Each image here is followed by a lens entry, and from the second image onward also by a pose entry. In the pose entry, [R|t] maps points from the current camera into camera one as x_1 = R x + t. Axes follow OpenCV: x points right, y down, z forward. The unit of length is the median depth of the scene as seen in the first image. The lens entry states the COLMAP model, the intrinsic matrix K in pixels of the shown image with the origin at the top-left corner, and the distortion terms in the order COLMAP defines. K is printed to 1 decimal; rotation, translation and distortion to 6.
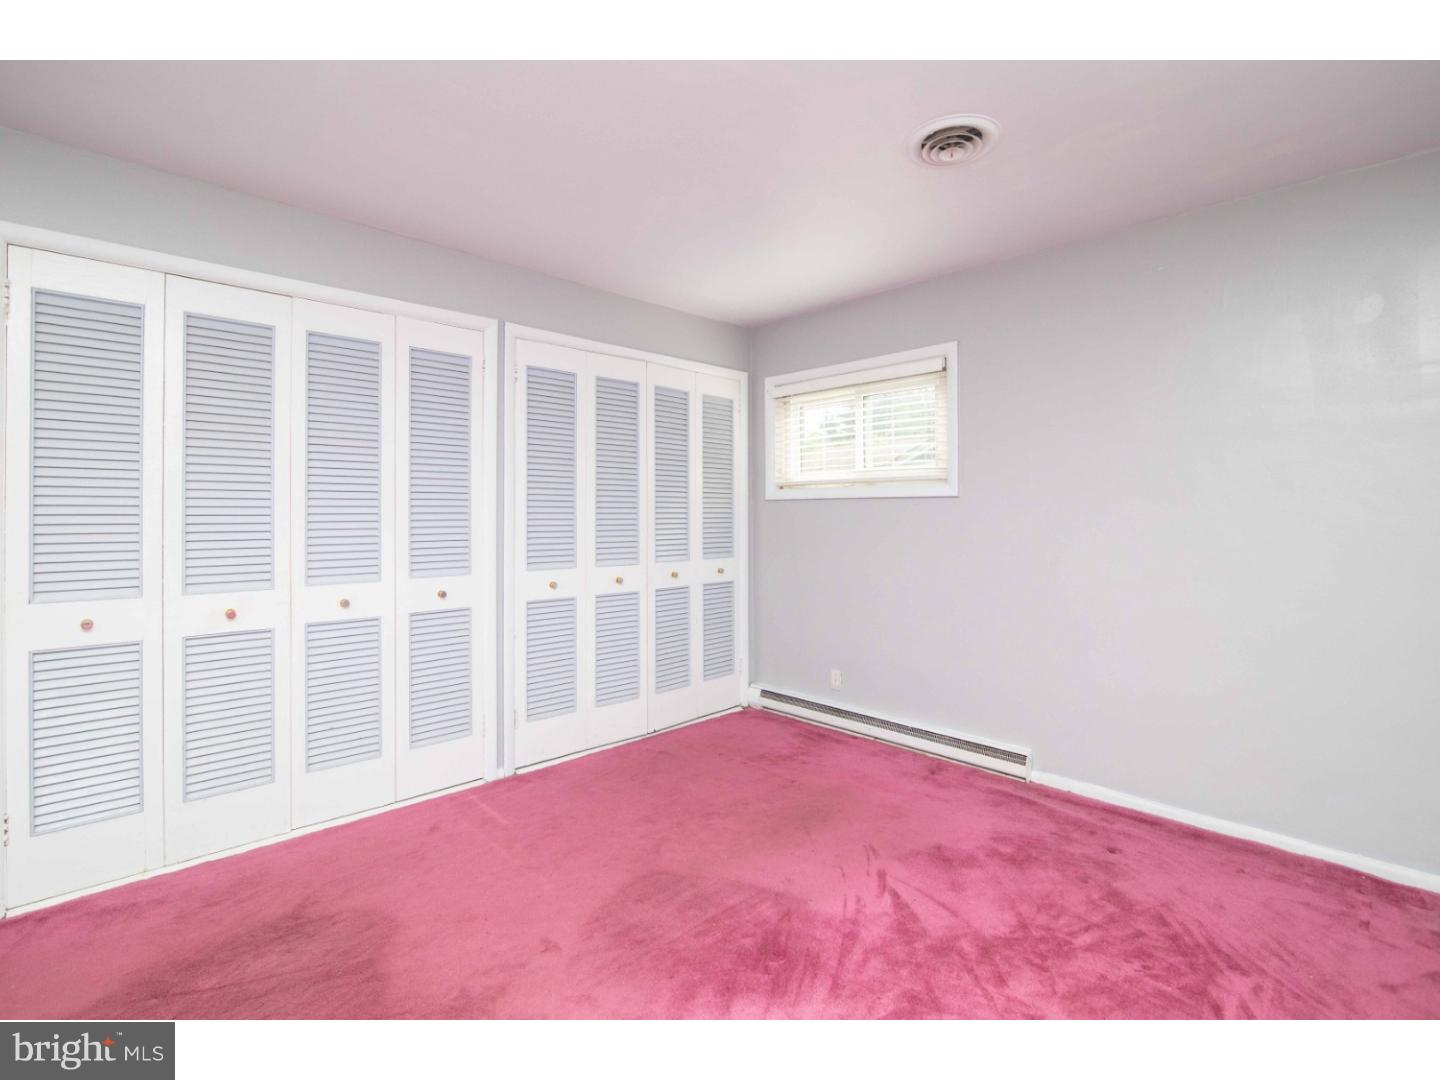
lens RADIAL K [[667.1, 0, 718.0], [0, 667.1, 500.0], [0, 0, 1]] dist [-0.015437, -0.000542]
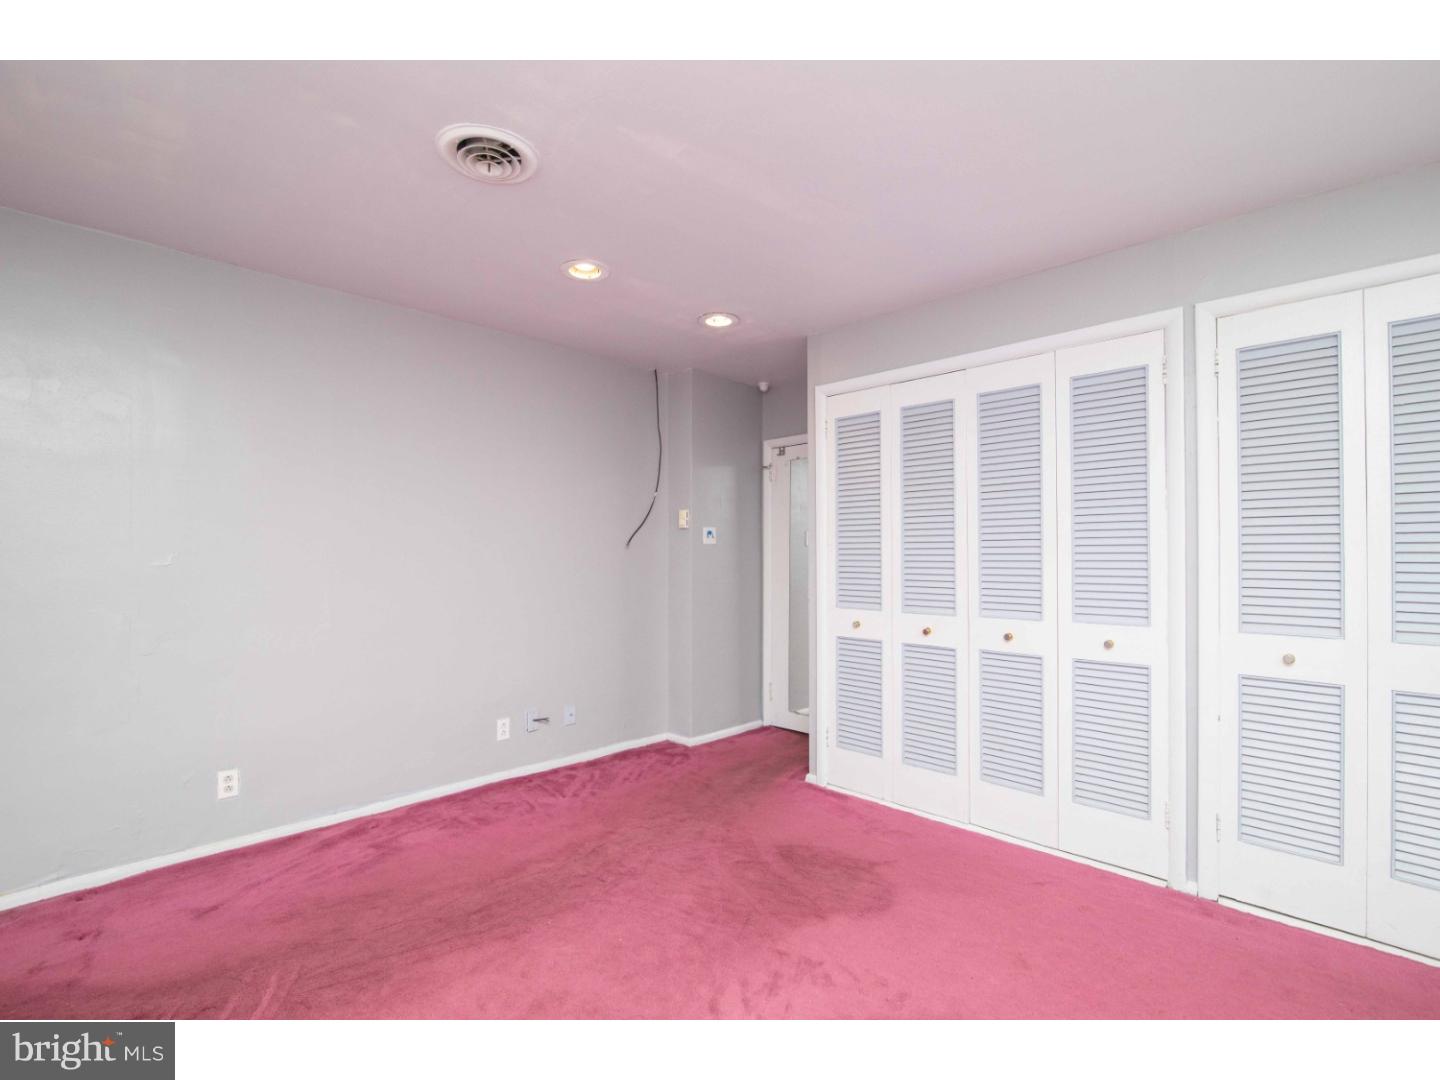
lens RADIAL K [[683.3, 0, 720.0], [0, 683.3, 540.0], [0, 0, 1]] dist [-0.003675, -0.000470]
pose [[0.029411, -0.018444, -0.999397, 0.469967], [0.023323, 0.999570, -0.017761, 0.006471], [0.999295, -0.022786, 0.029829, 0.444657]]
